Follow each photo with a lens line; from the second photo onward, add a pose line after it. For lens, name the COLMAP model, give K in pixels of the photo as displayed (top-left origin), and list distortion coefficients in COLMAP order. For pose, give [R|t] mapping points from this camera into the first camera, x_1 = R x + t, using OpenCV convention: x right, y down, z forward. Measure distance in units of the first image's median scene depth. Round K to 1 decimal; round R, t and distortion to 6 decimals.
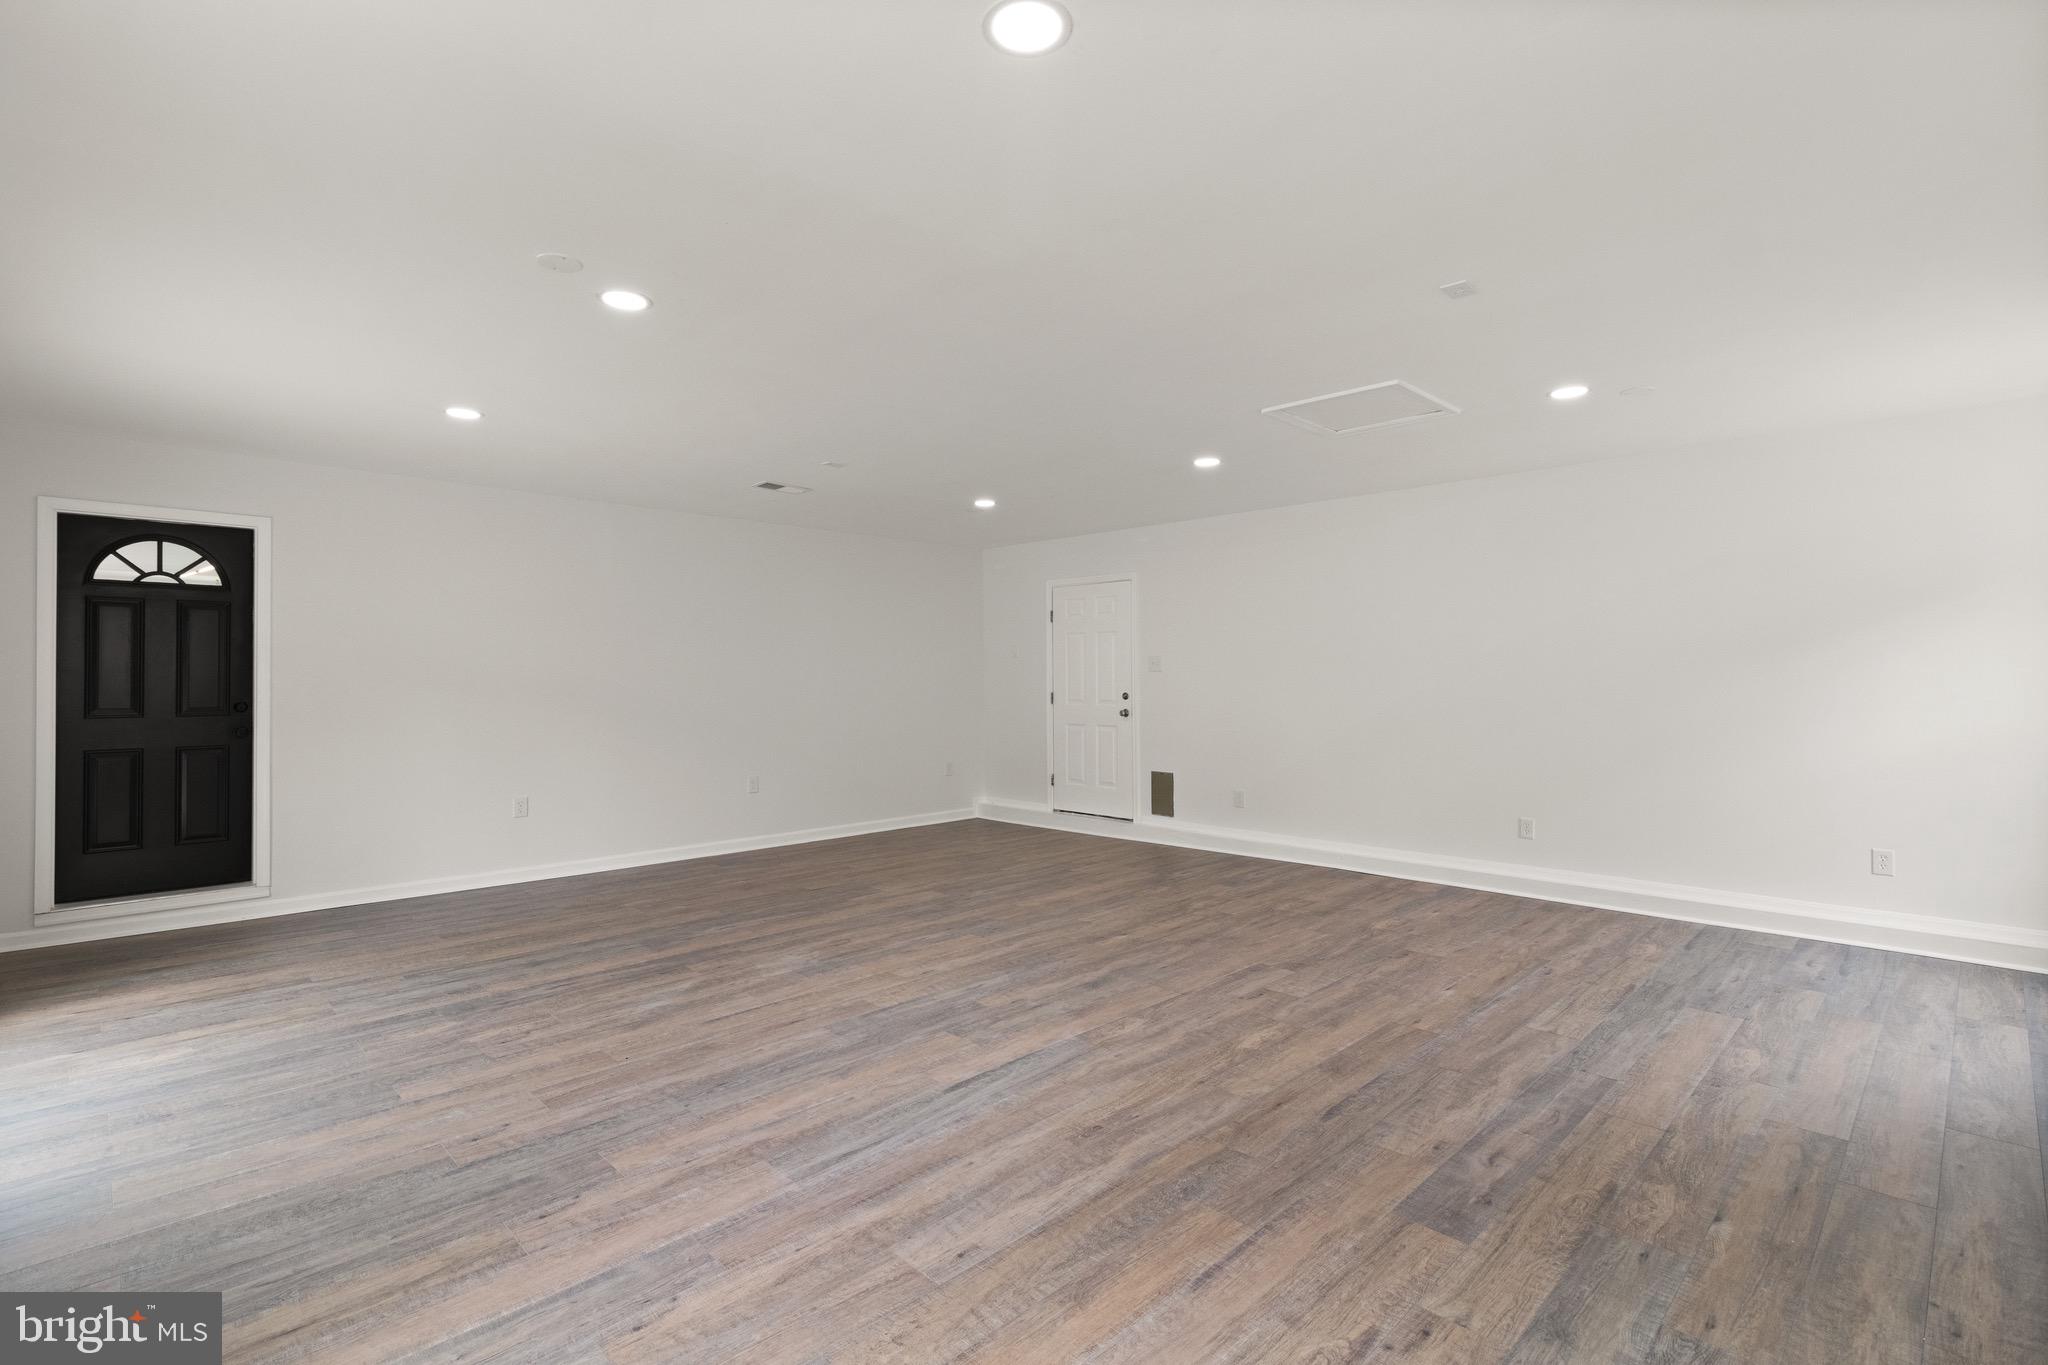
lens RADIAL K [[952.0, 0, 1018.7], [0, 952.0, 647.2], [0, 0, 1]] dist [0.001371, 0.000642]
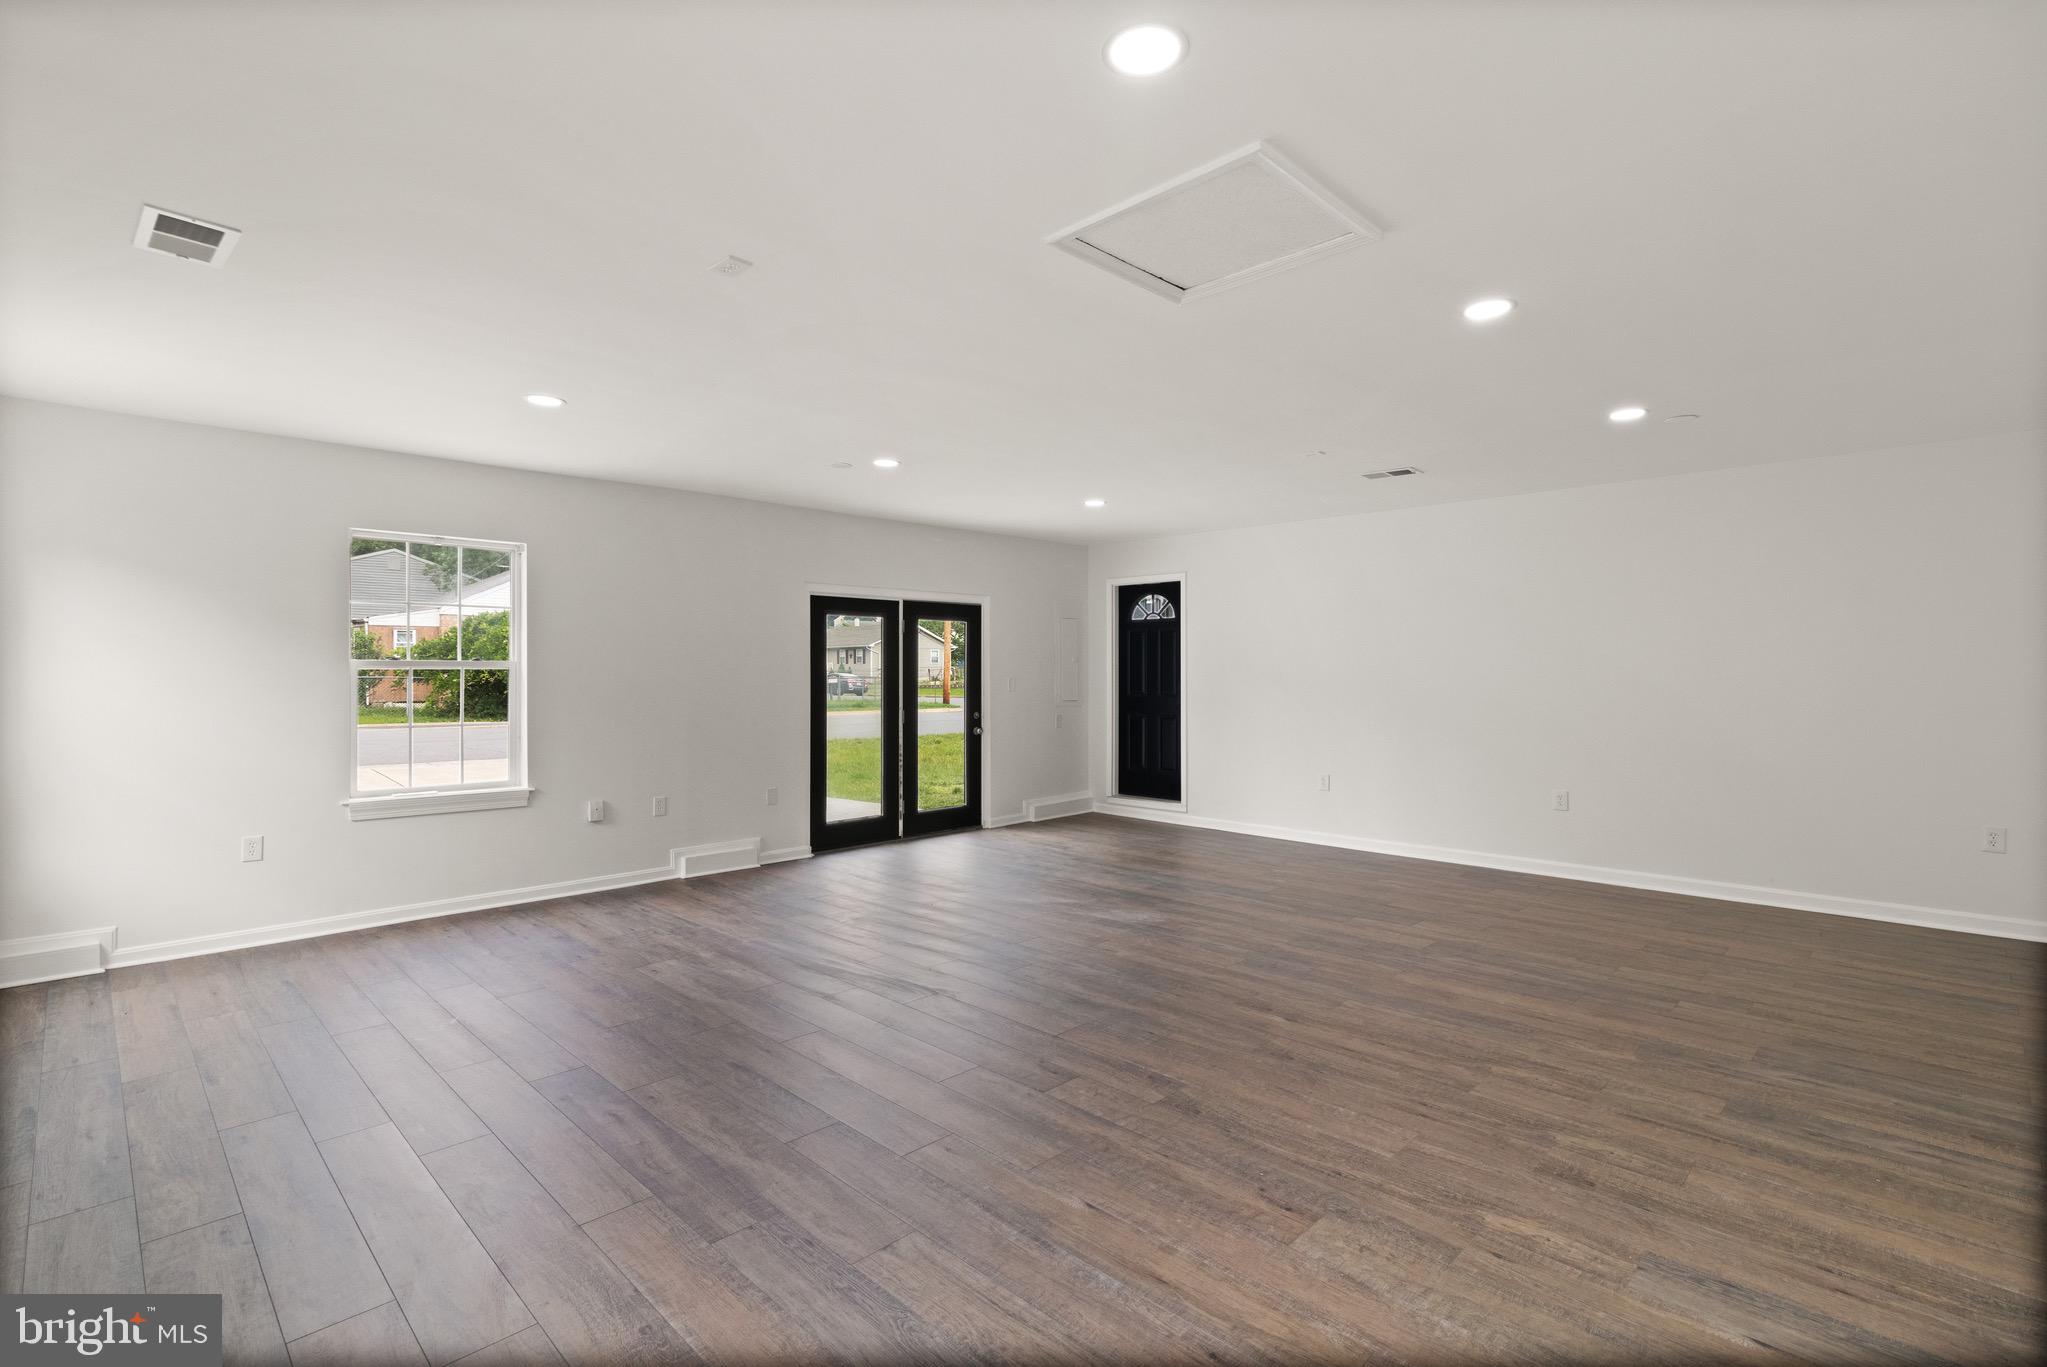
lens RADIAL K [[951.6, 0, 1023.0], [0, 951.6, 672.5], [0, 0, 1]] dist [0.001371, 0.000642]
pose [[0.010539, 0.002613, -0.999941, 1.040178], [0.032957, 0.999452, 0.002959, 0.021991], [0.999401, -0.032986, 0.010447, 0.957758]]
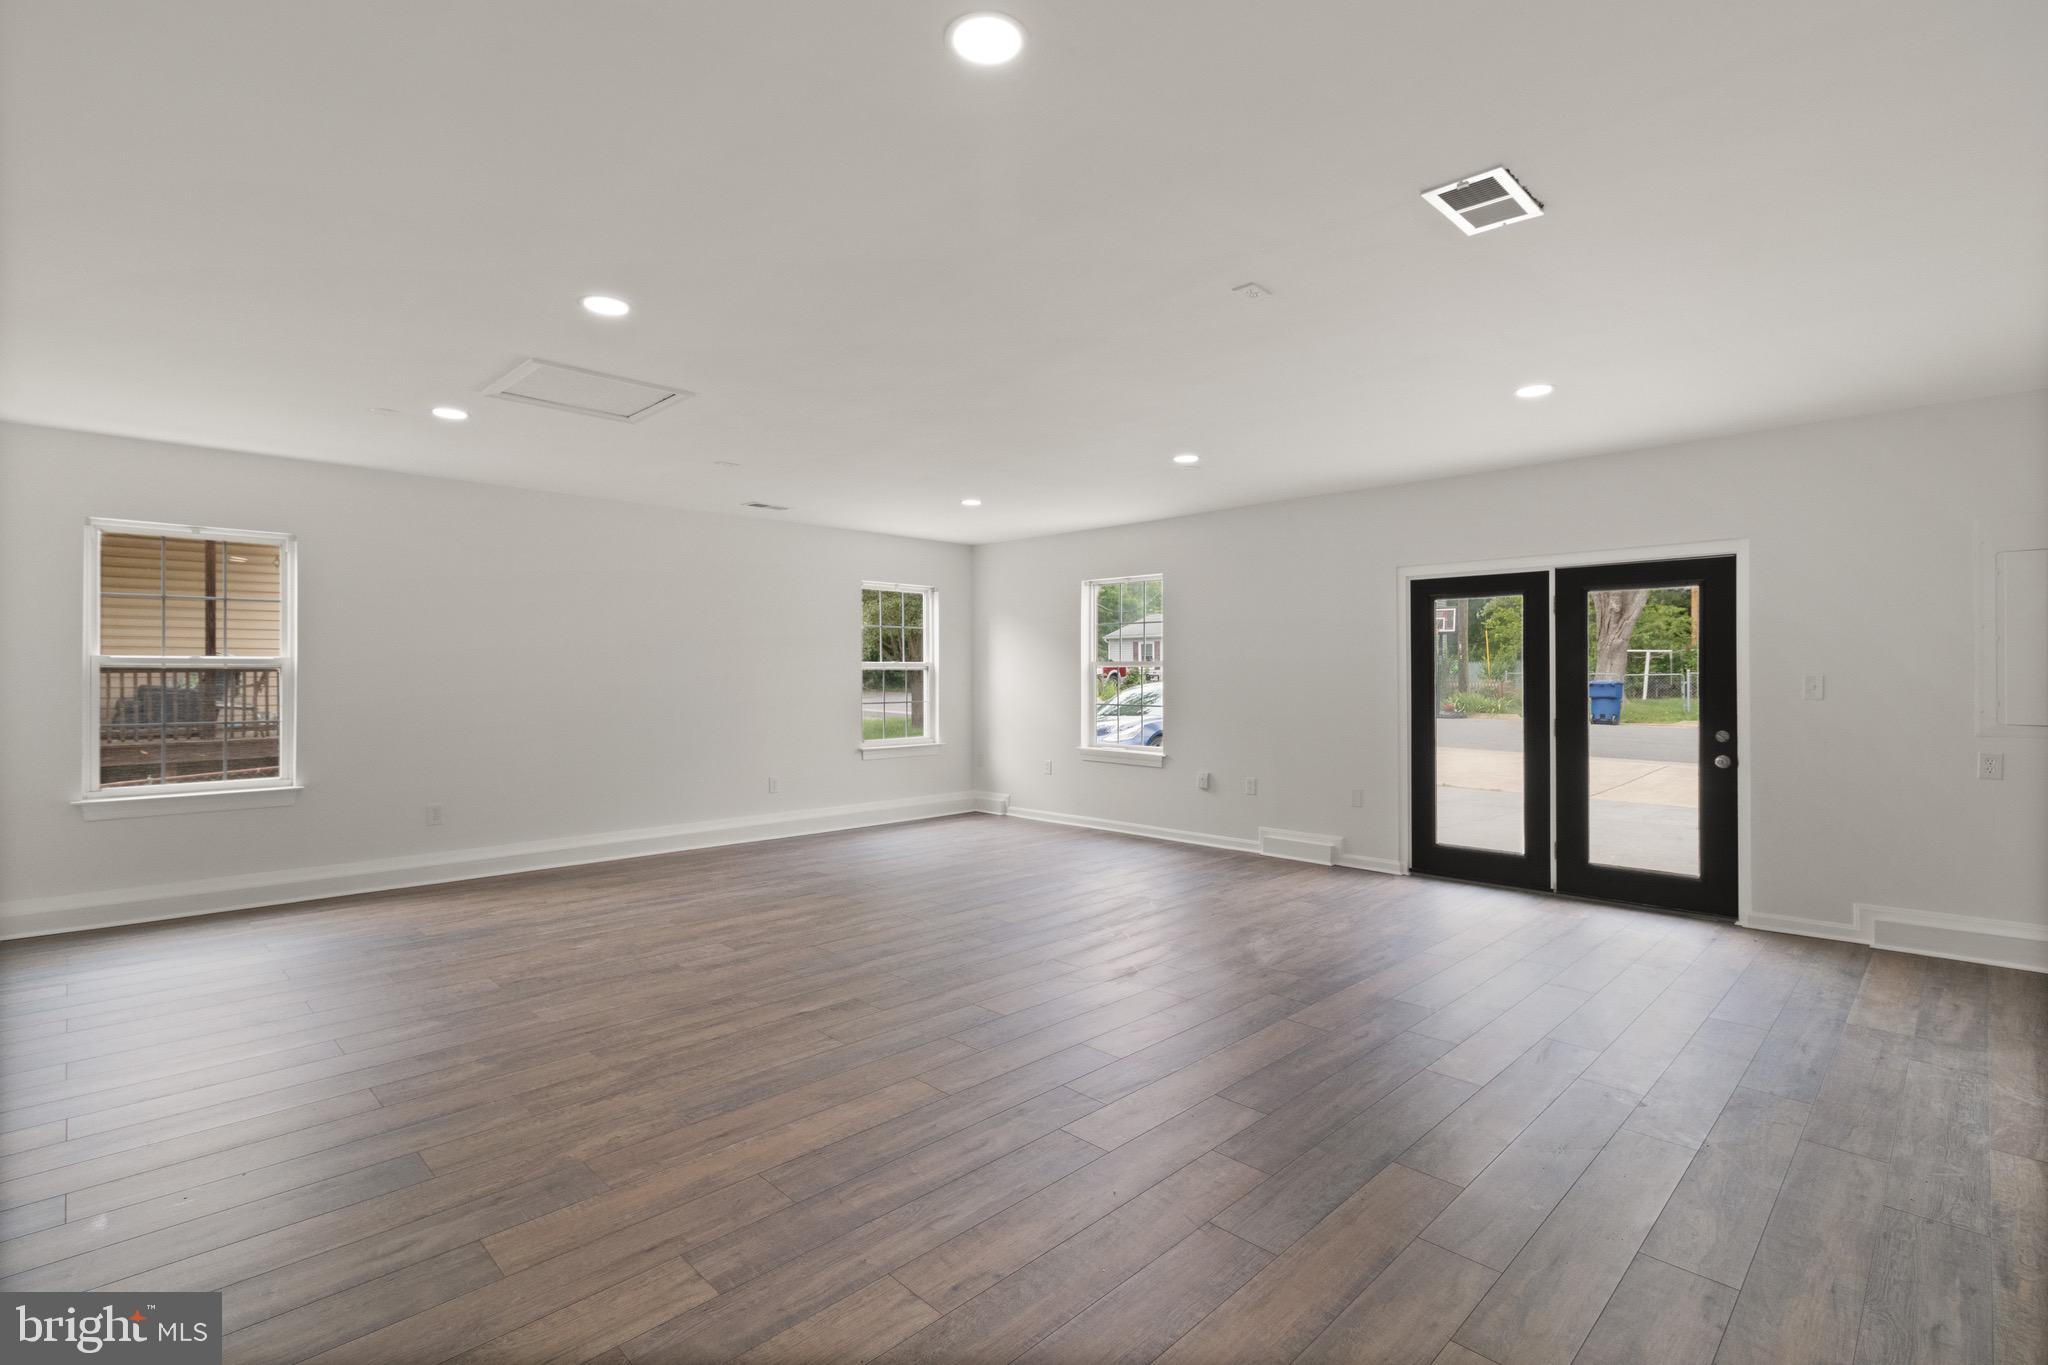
lens RADIAL K [[952.0, 0, 1021.7], [0, 952.0, 678.1], [0, 0, 1]] dist [0.001371, 0.000642]
pose [[-0.999978, 0.002972, -0.005918, -0.072851], [0.003122, 0.999668, -0.025589, 0.068521], [0.005840, -0.025607, -0.999655, 2.131908]]
